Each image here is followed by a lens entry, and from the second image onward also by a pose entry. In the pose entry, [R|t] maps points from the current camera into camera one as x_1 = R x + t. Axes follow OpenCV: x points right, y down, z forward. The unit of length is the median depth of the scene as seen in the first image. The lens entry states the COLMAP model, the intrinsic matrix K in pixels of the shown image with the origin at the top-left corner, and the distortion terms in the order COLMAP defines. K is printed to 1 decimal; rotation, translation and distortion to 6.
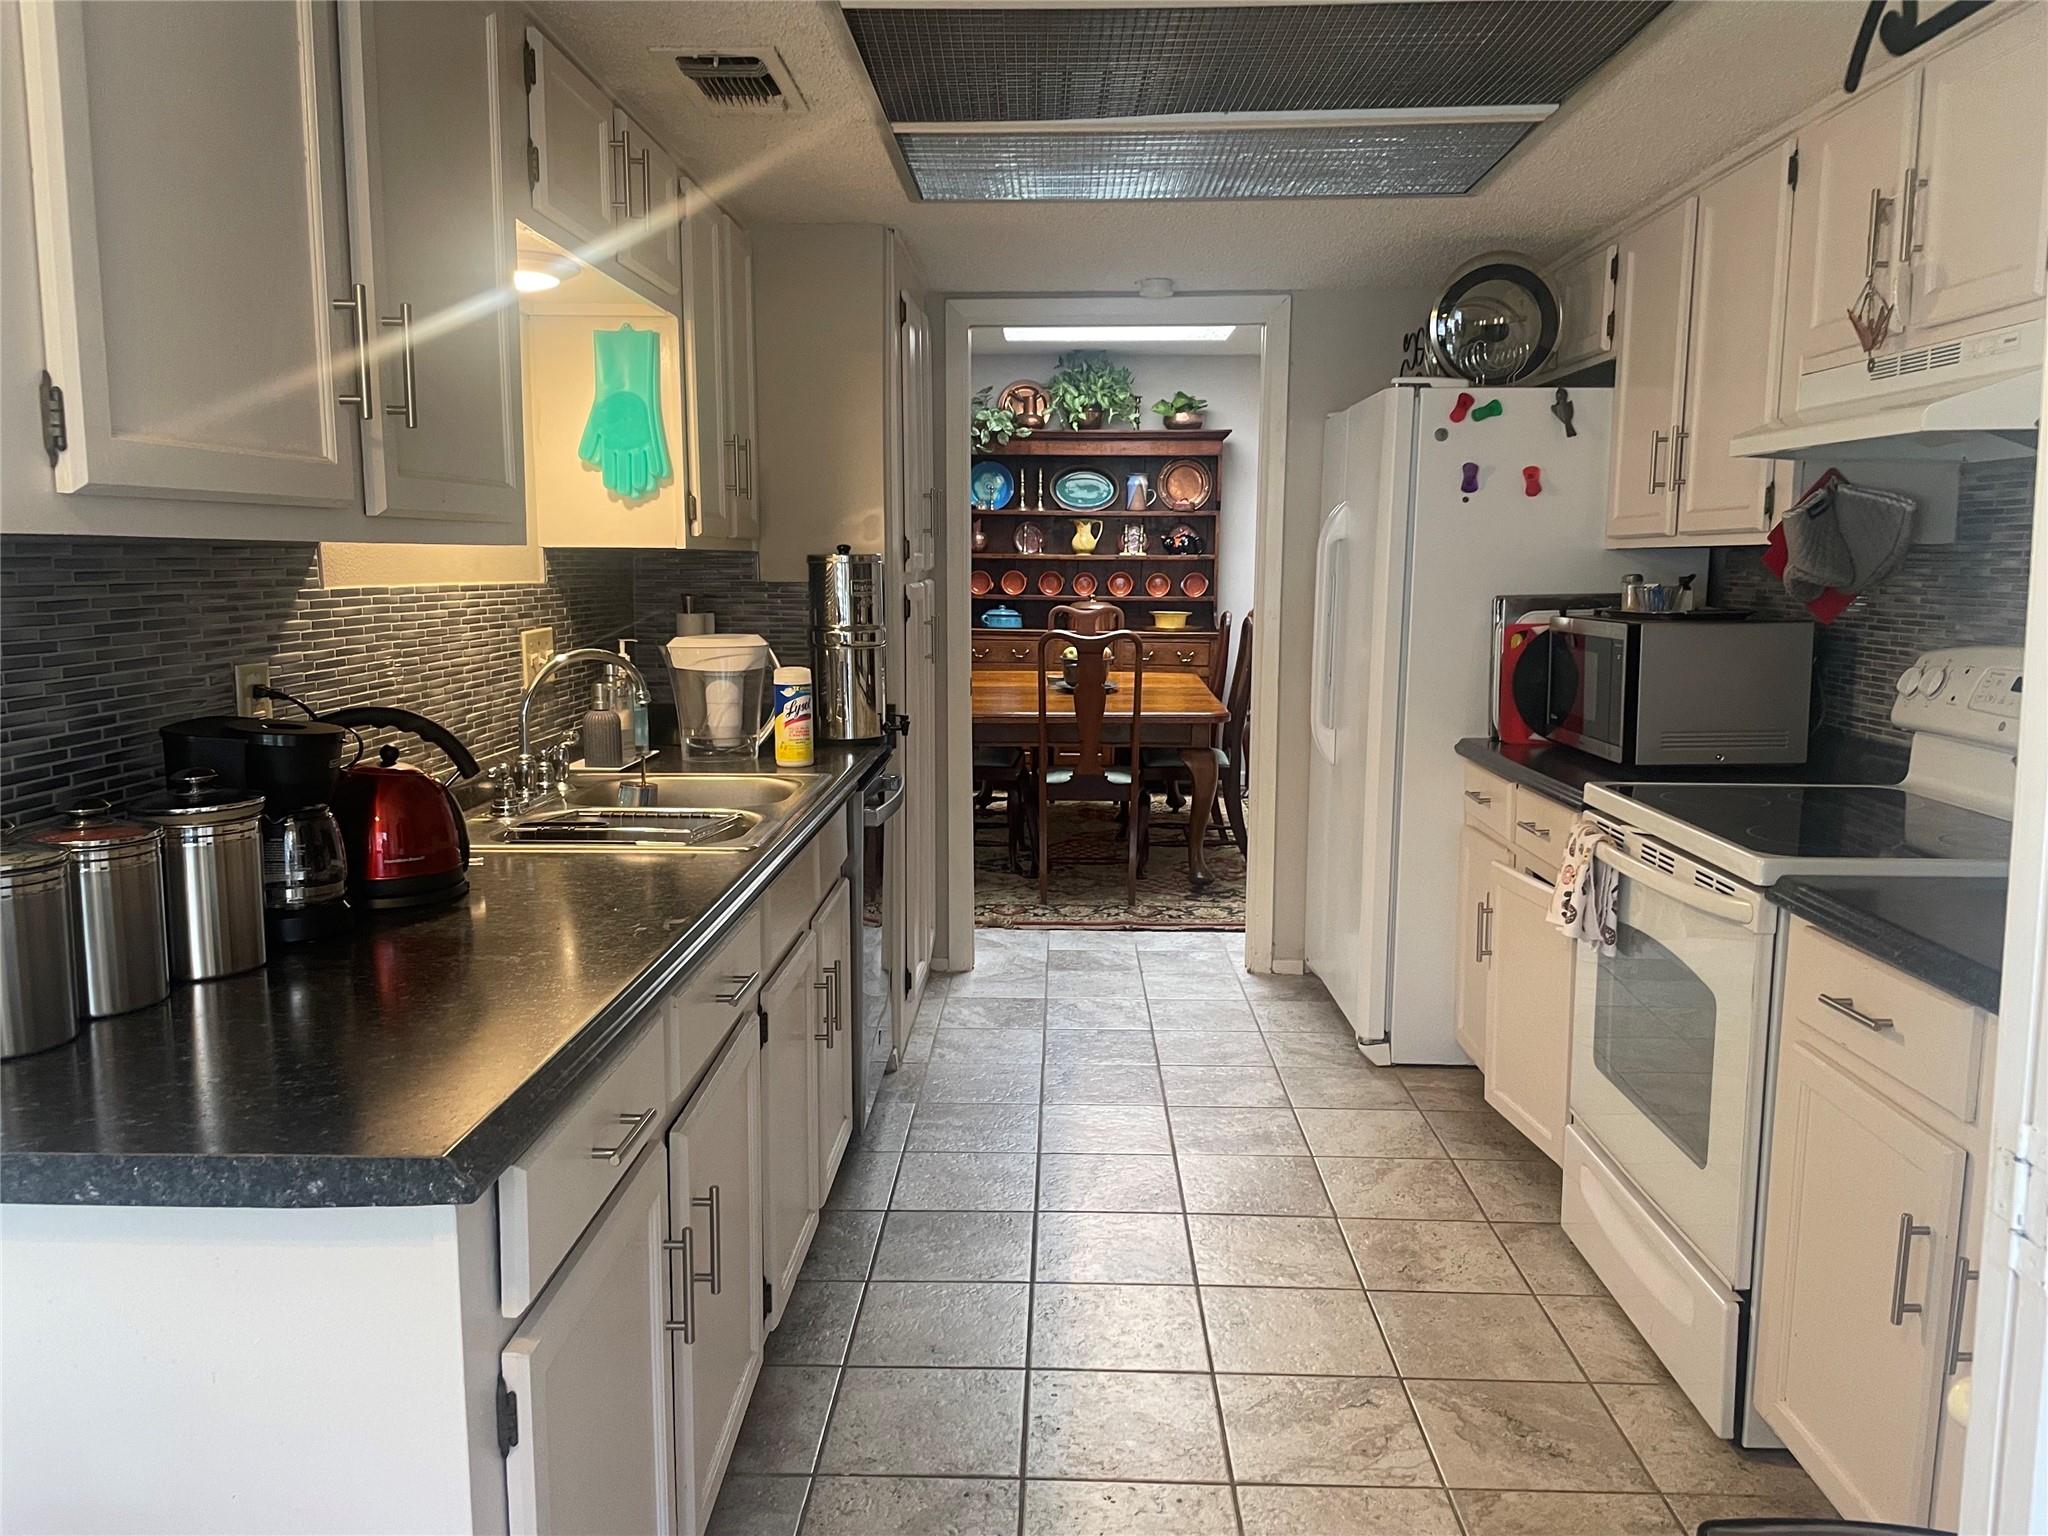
lens RADIAL K [[1548.9, 0, 1023.5], [0, 1548.9, 764.0], [0, 0, 1]] dist [0.106732, -0.100917]
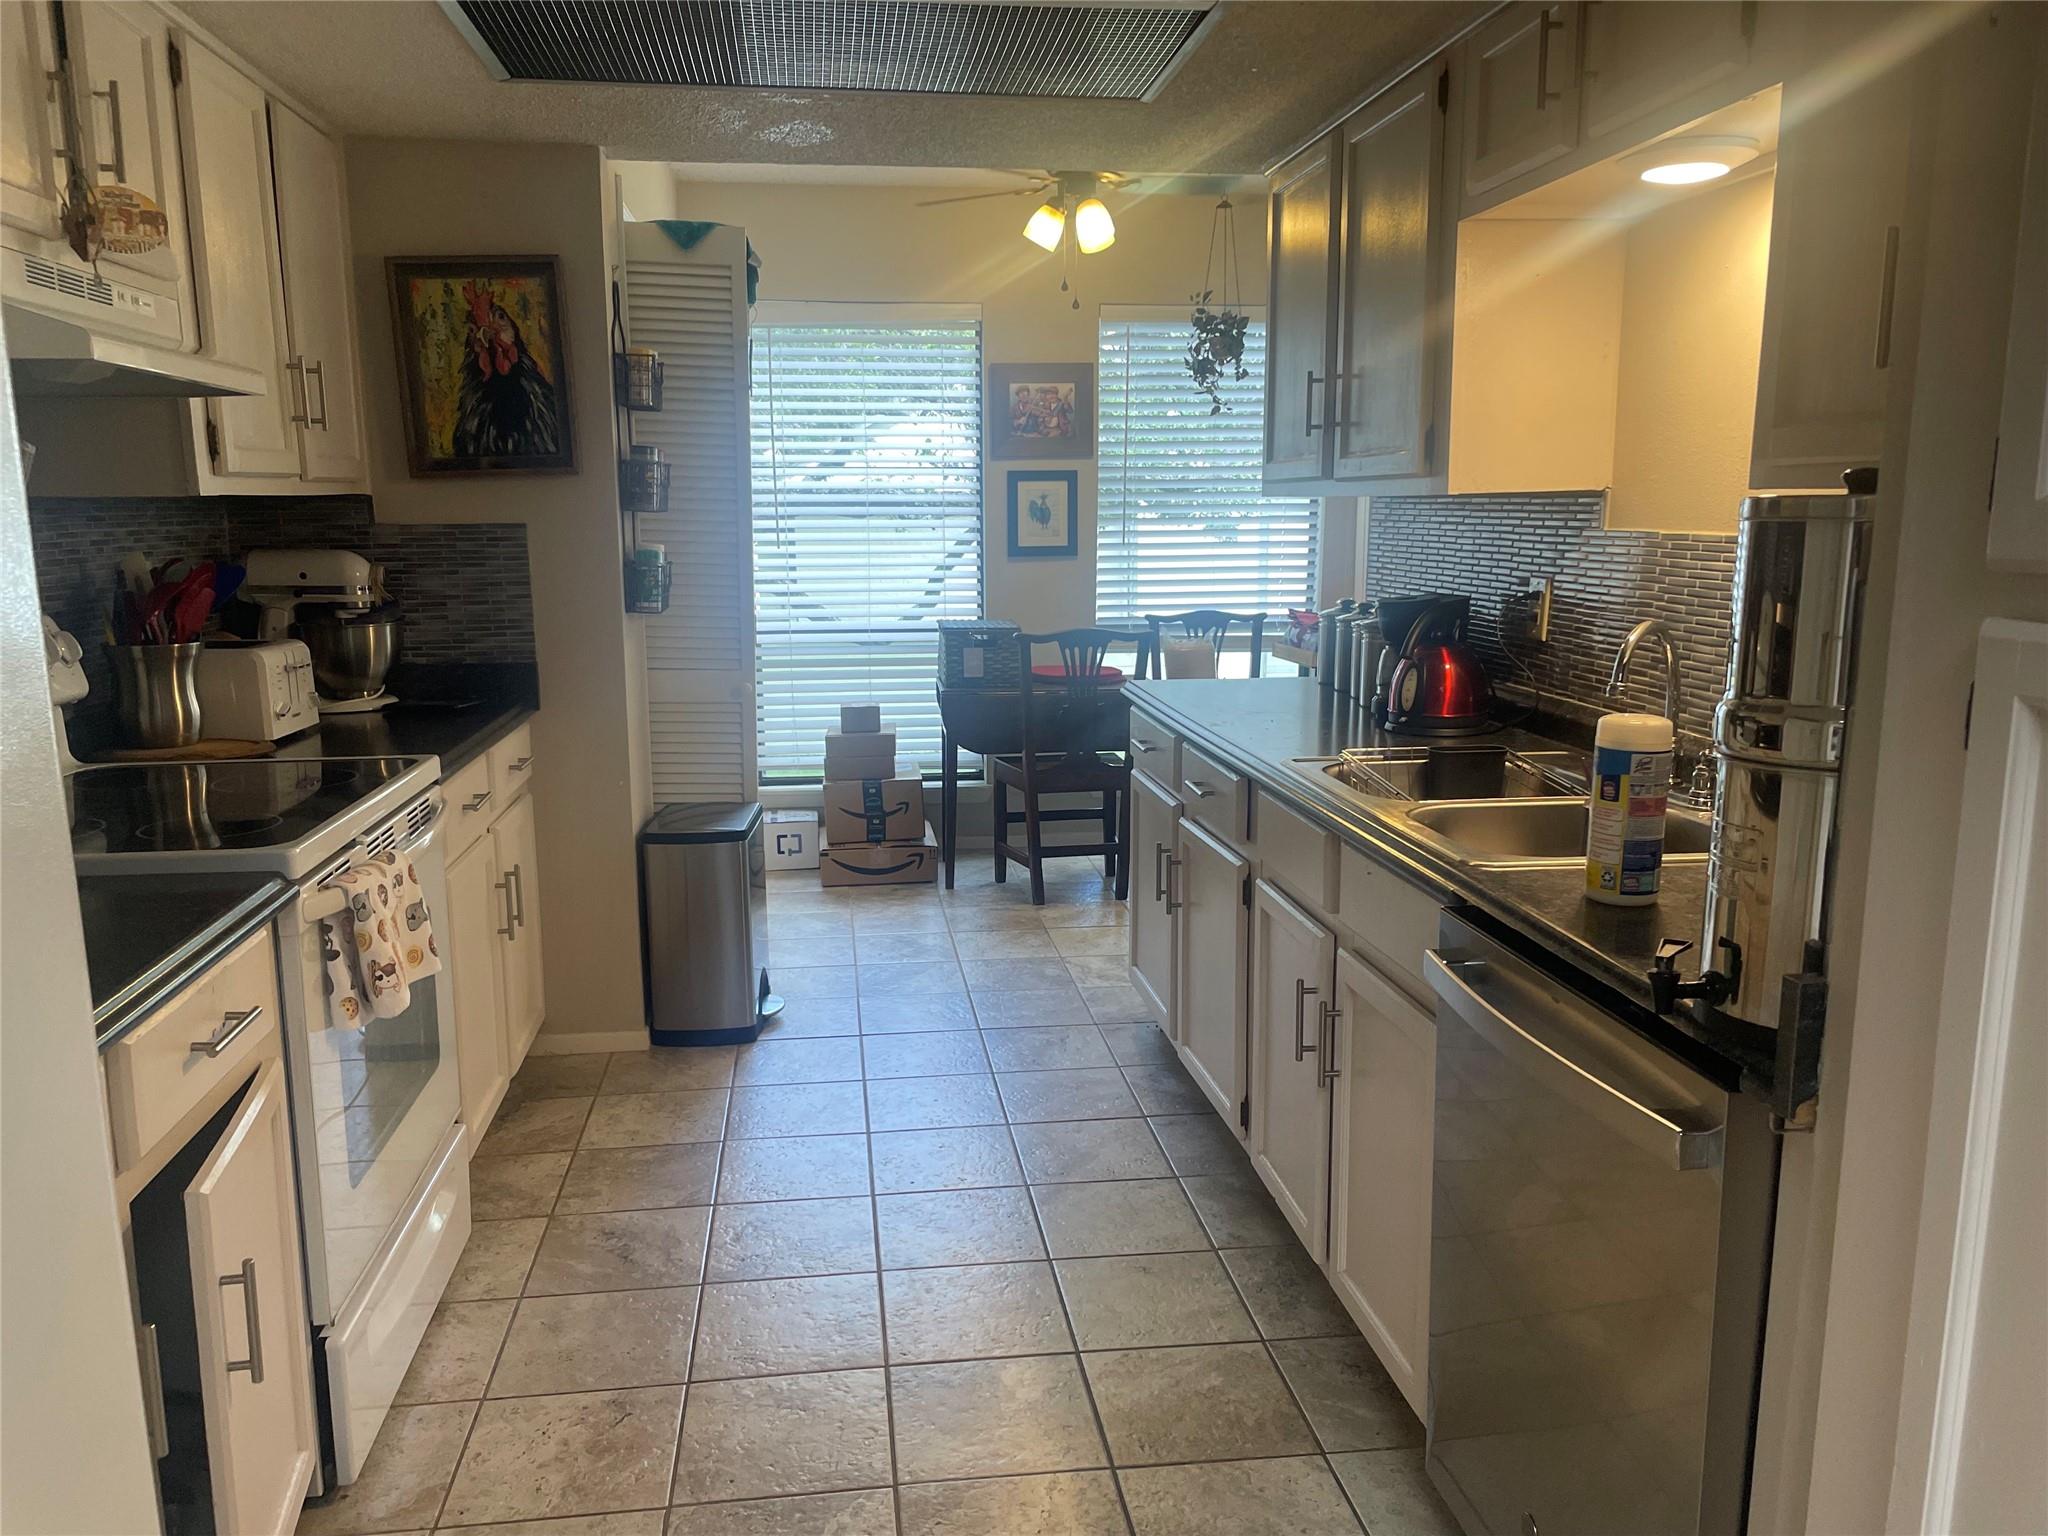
lens RADIAL K [[1548.9, 0, 1025.2], [0, 1548.9, 783.2], [0, 0, 1]] dist [0.106732, -0.100917]
pose [[-0.987158, 0.030615, -0.156789, 0.159964], [-0.019935, 0.950186, 0.311044, -0.235664], [0.158501, 0.310175, -0.937373, 1.710253]]
